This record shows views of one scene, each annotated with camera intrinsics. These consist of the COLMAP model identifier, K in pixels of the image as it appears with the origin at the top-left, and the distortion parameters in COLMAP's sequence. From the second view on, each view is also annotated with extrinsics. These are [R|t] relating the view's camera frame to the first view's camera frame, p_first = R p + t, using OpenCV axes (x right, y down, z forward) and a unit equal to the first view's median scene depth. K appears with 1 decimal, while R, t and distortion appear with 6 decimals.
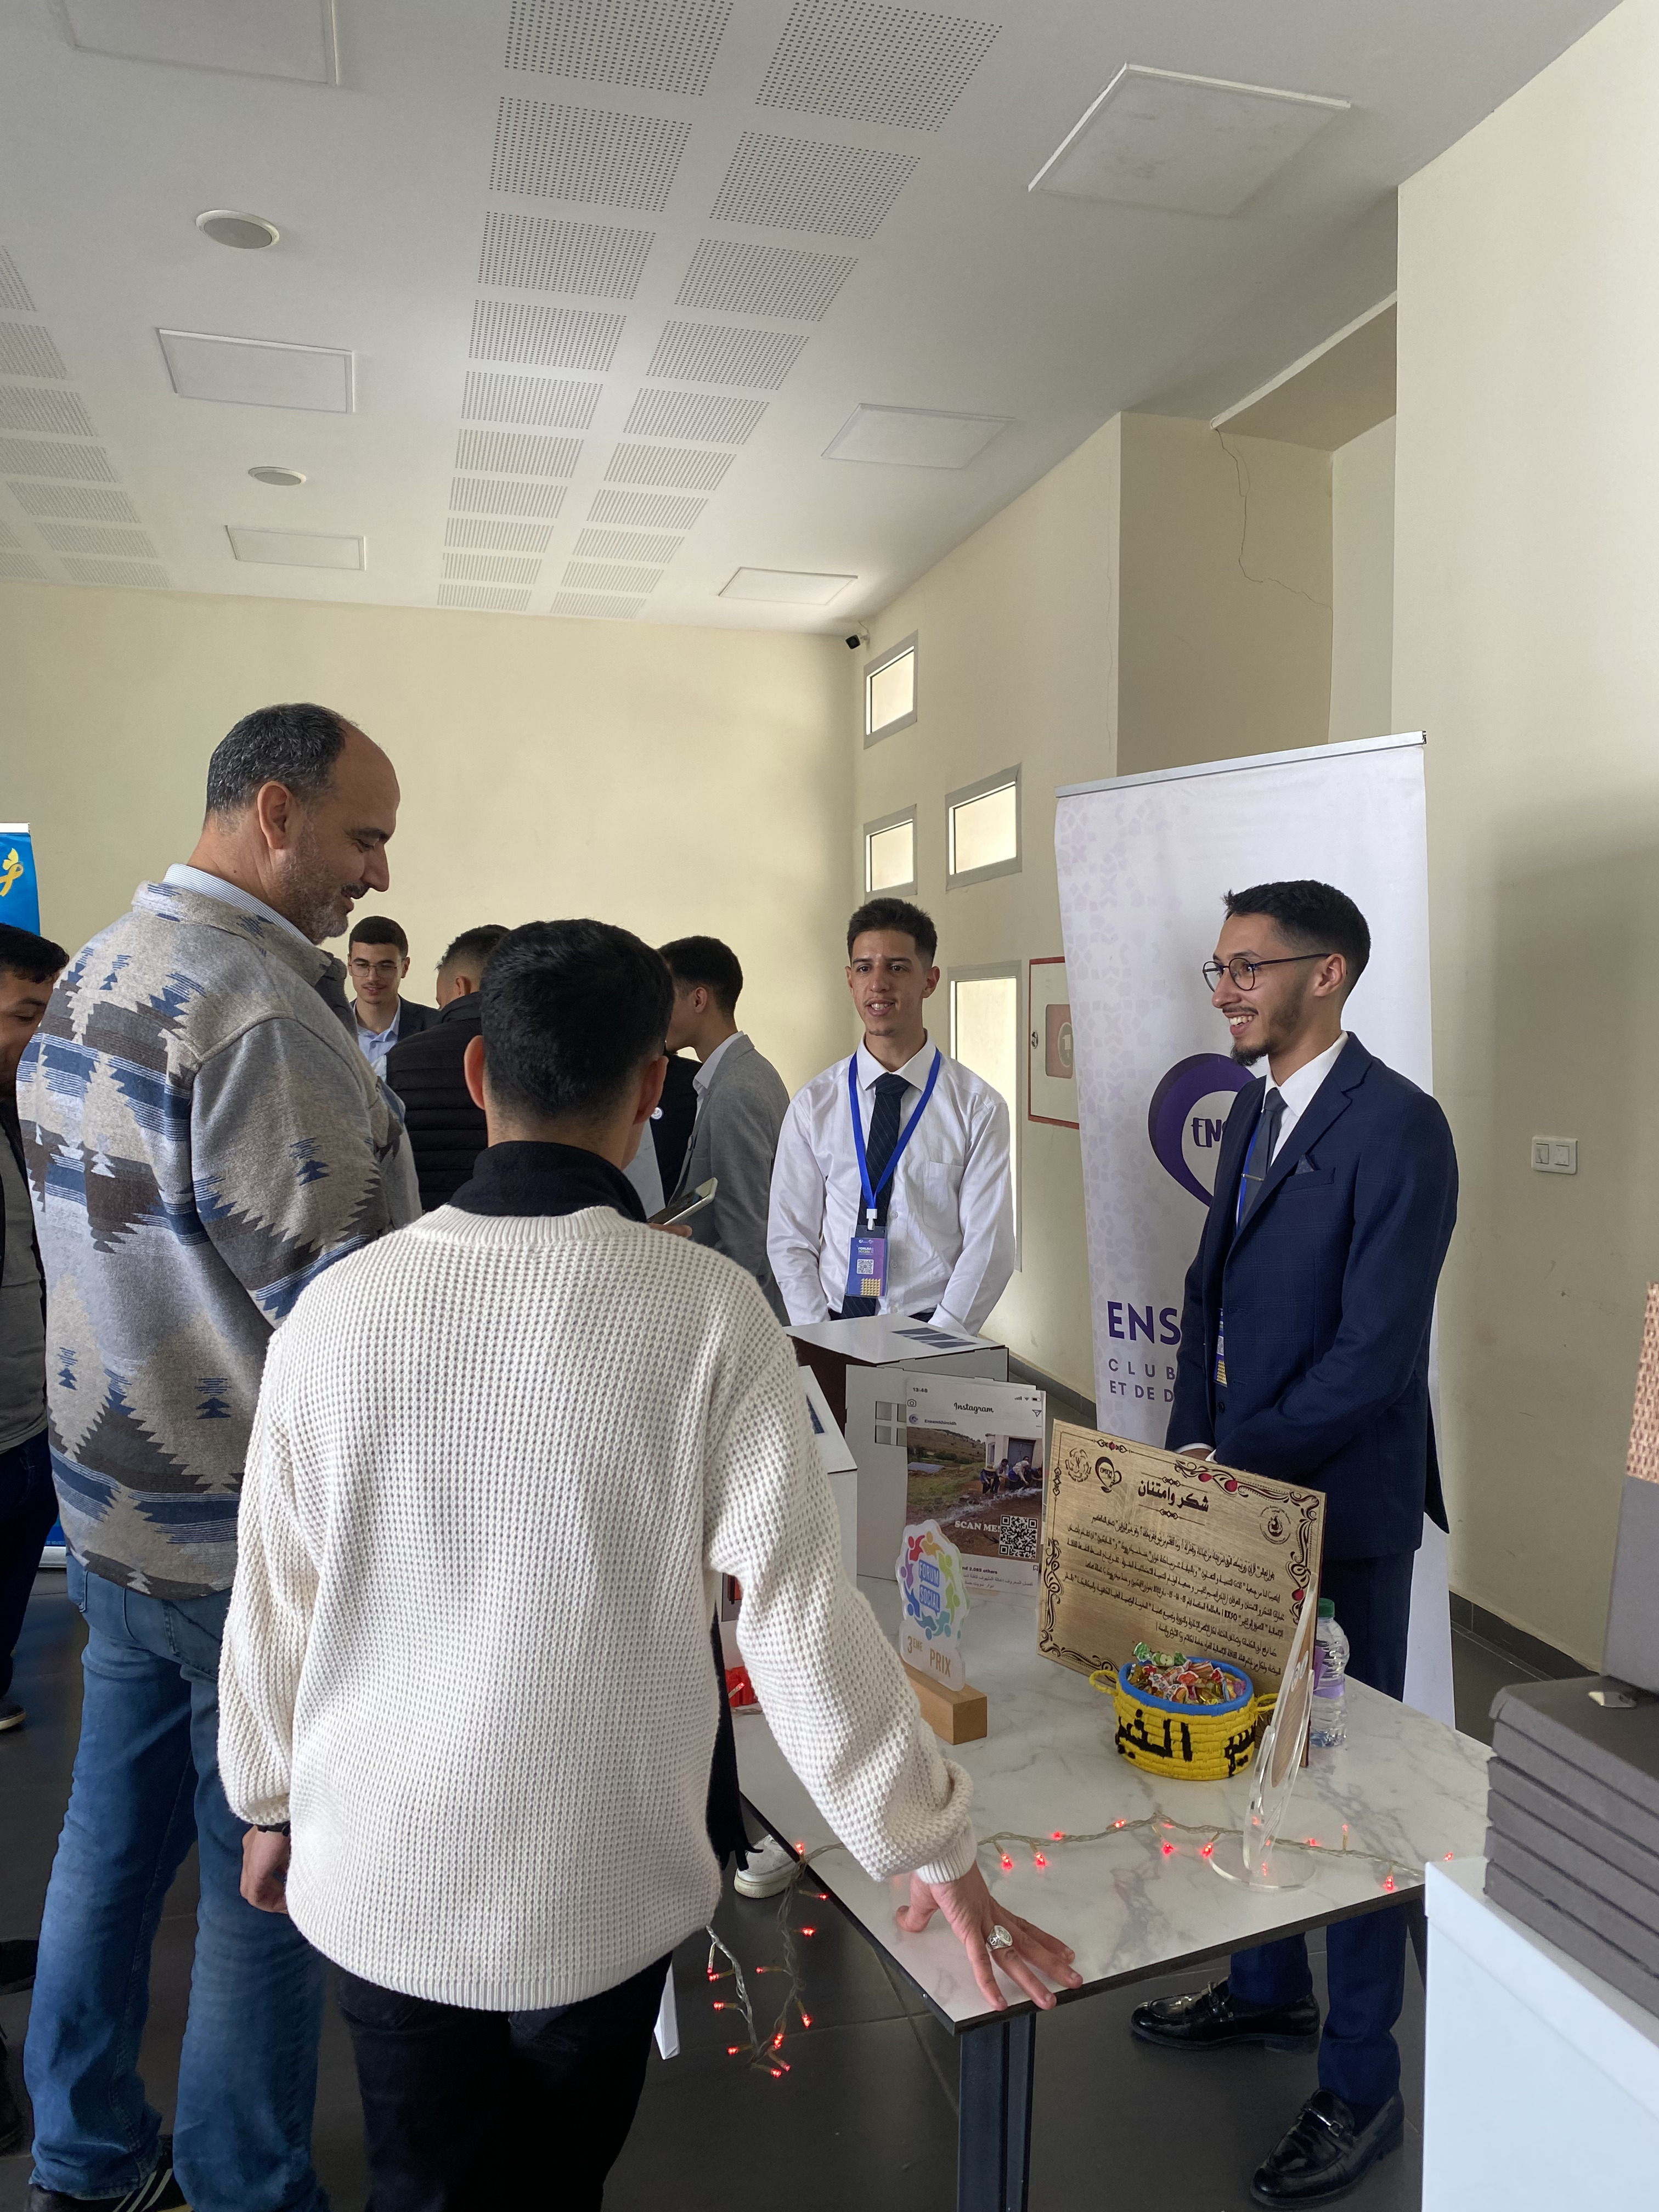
lens RADIAL K [[1648.4, 0, 829.5], [0, 1648.4, 1106.0], [0, 0, 1]] dist [-0.005502, 0.008869]
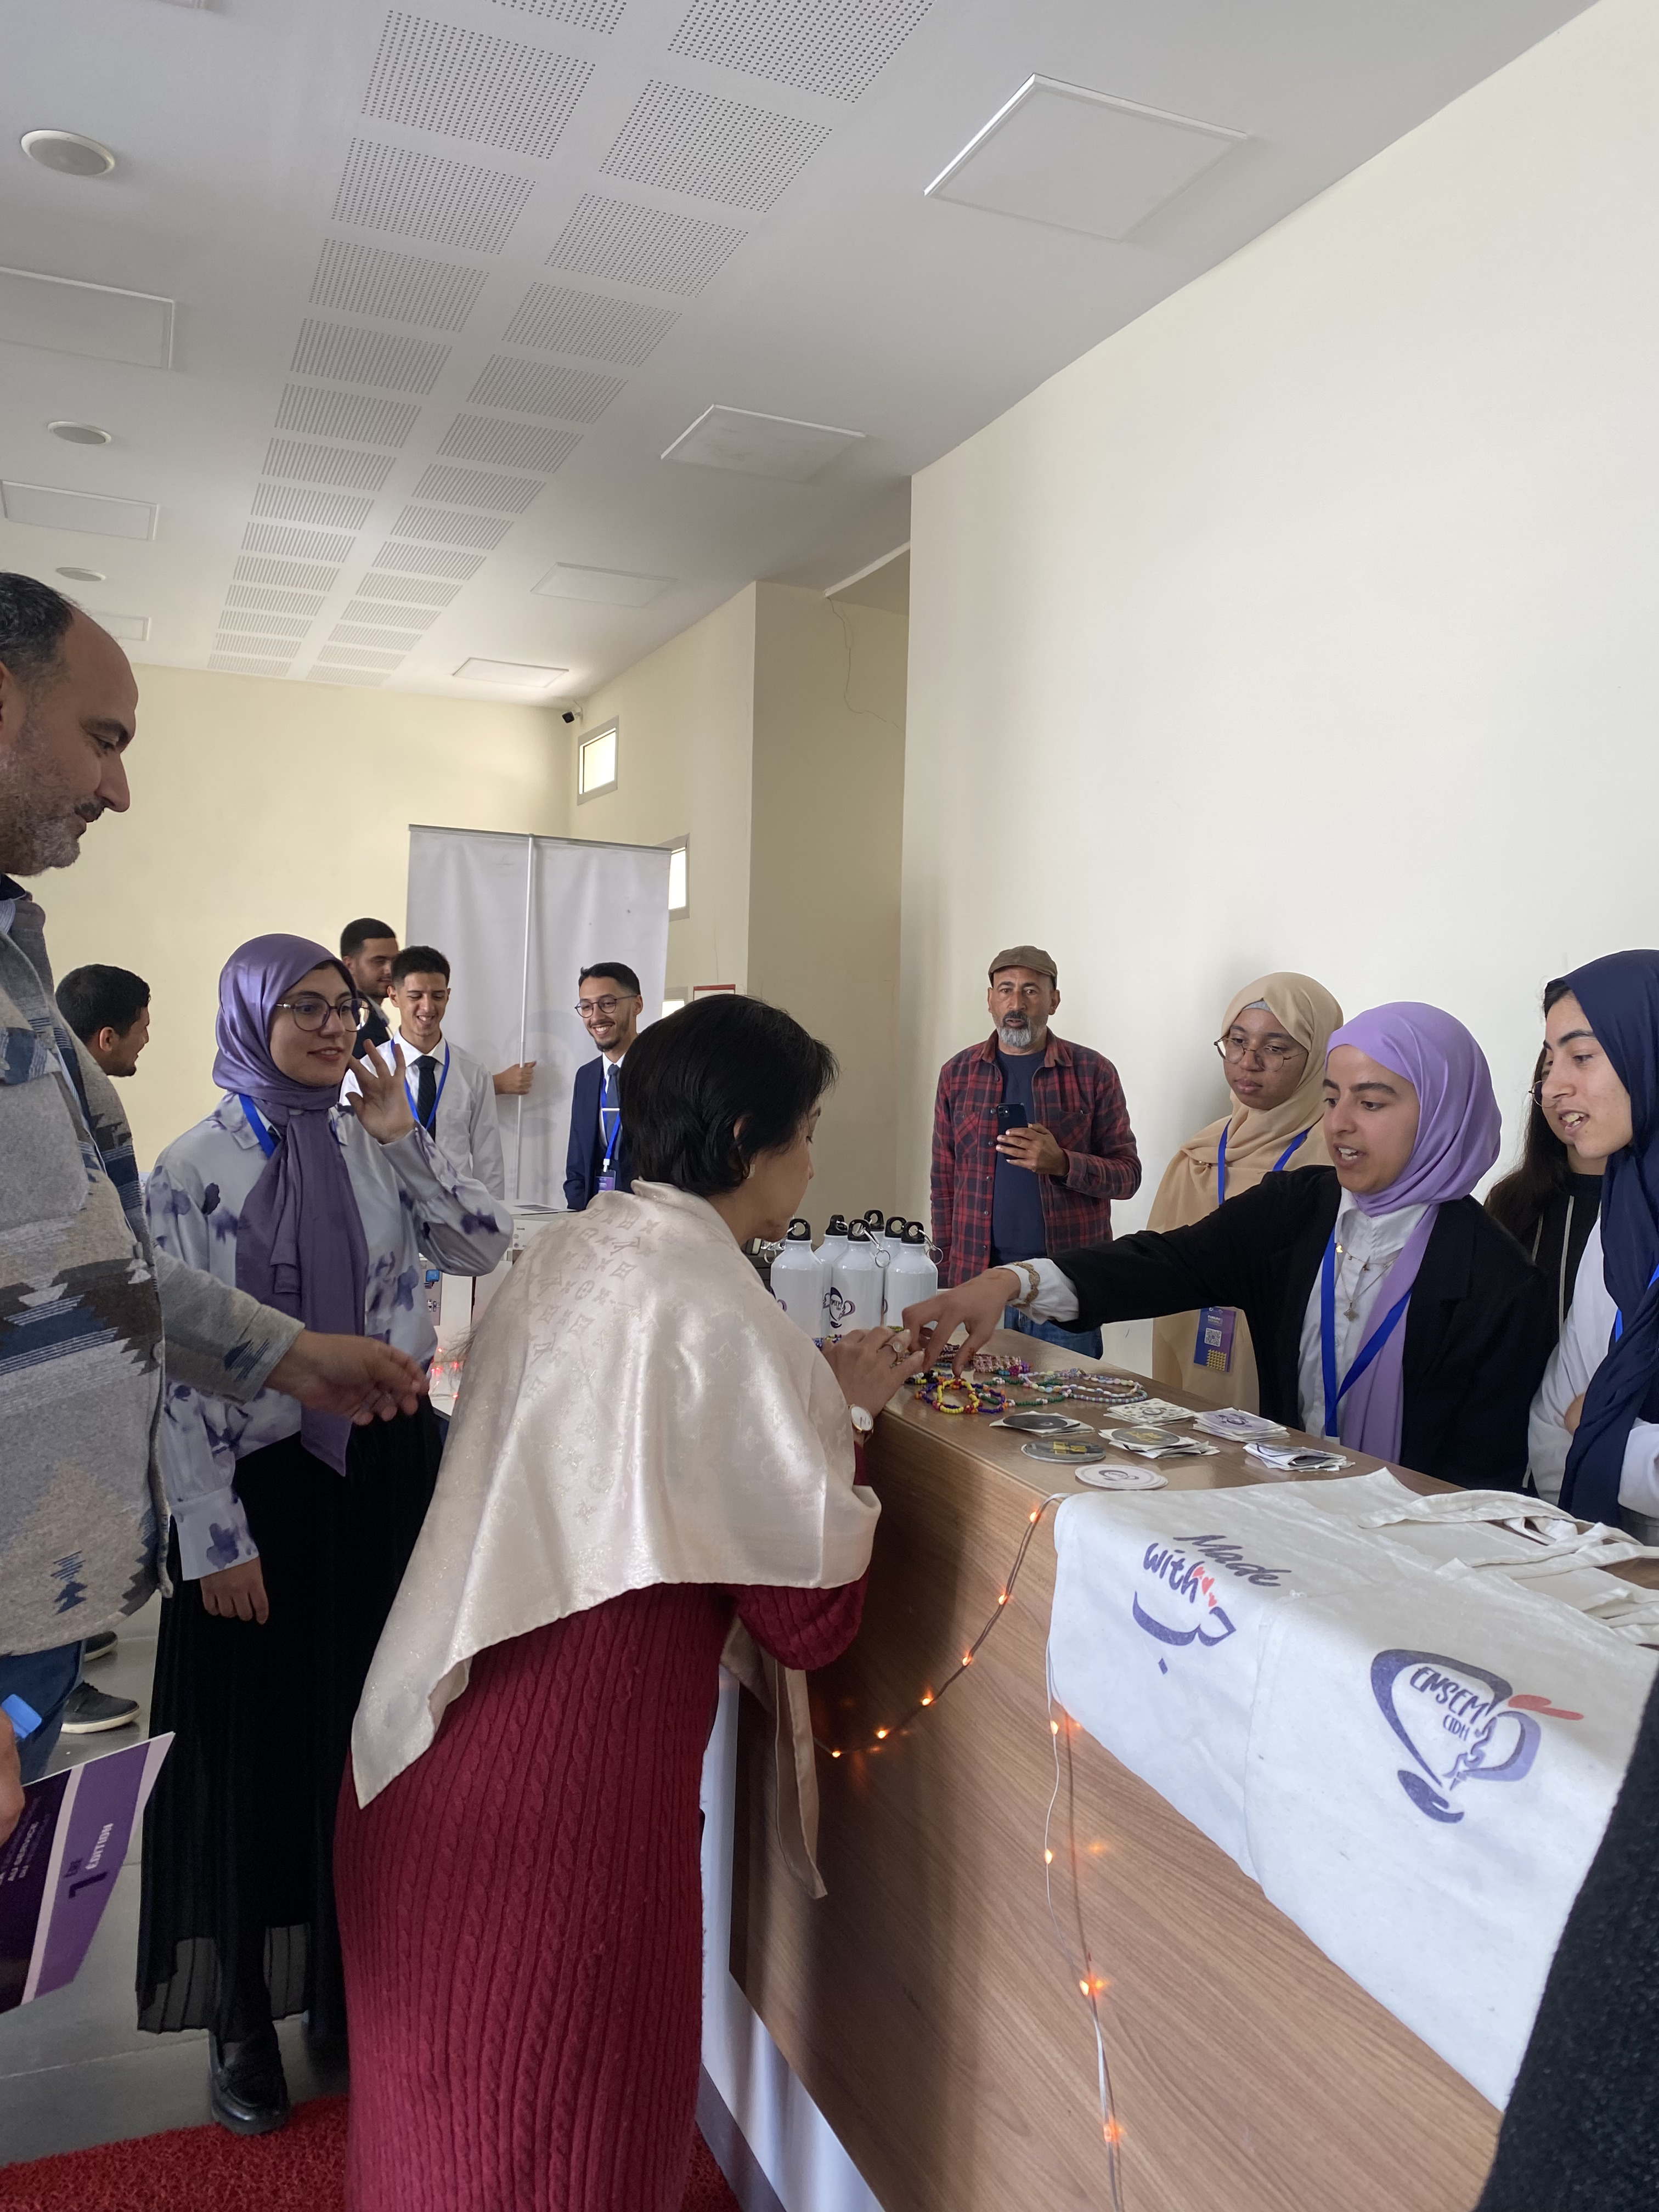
lens RADIAL K [[1648.4, 0, 829.5], [0, 1648.4, 1106.0], [0, 0, 1]] dist [-0.005502, 0.008869]
pose [[0.988649, 0.023532, 0.148392, 0.047665], [-0.021414, 0.999645, -0.015859, 0.023569], [-0.148712, 0.012502, 0.988801, -0.320518]]
